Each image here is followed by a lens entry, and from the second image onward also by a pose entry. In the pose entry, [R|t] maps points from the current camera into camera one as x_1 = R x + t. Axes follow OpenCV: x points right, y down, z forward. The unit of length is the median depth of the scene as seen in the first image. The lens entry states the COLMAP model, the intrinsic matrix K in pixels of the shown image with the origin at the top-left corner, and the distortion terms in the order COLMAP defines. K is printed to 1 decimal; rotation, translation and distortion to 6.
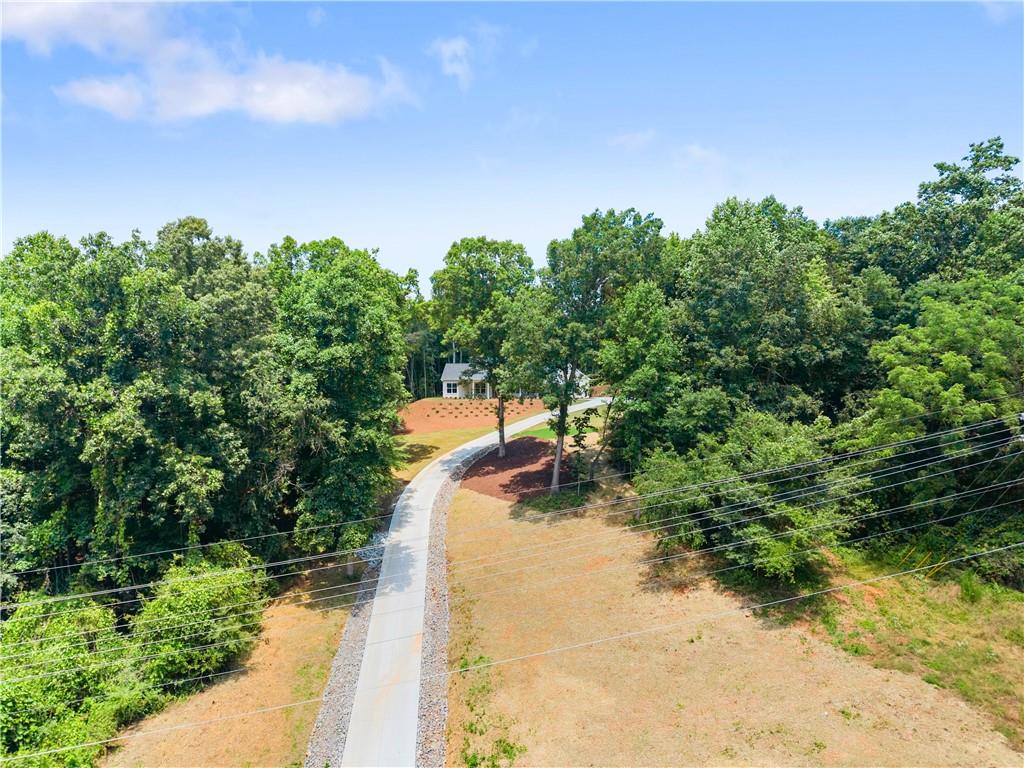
lens RADIAL K [[785.5, 0, 510.3], [0, 785.5, 386.9], [0, 0, 1]] dist [-0.039634, 0.001874]
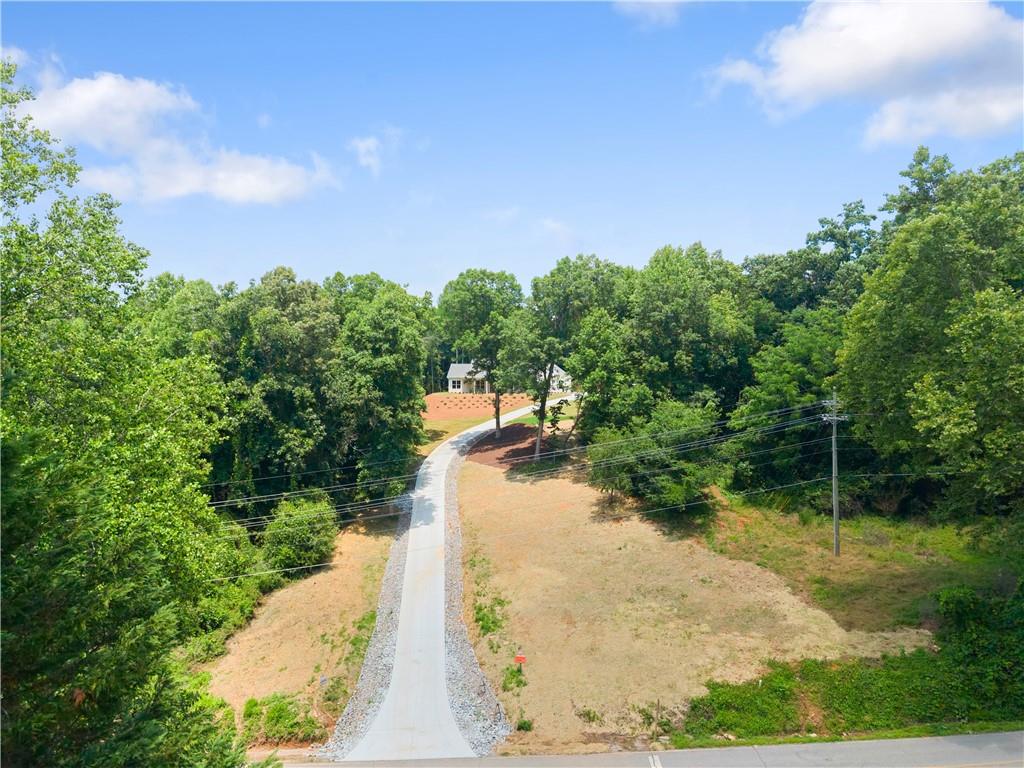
lens RADIAL K [[785.5, 0, 518.0], [0, 785.5, 383.5], [0, 0, 1]] dist [-0.039634, 0.001874]
pose [[0.999924, 0.000567, 0.012329, 0.009696], [-0.000566, 1.000000, -0.000147, -0.000685], [-0.012329, 0.000140, 0.999924, -0.474227]]
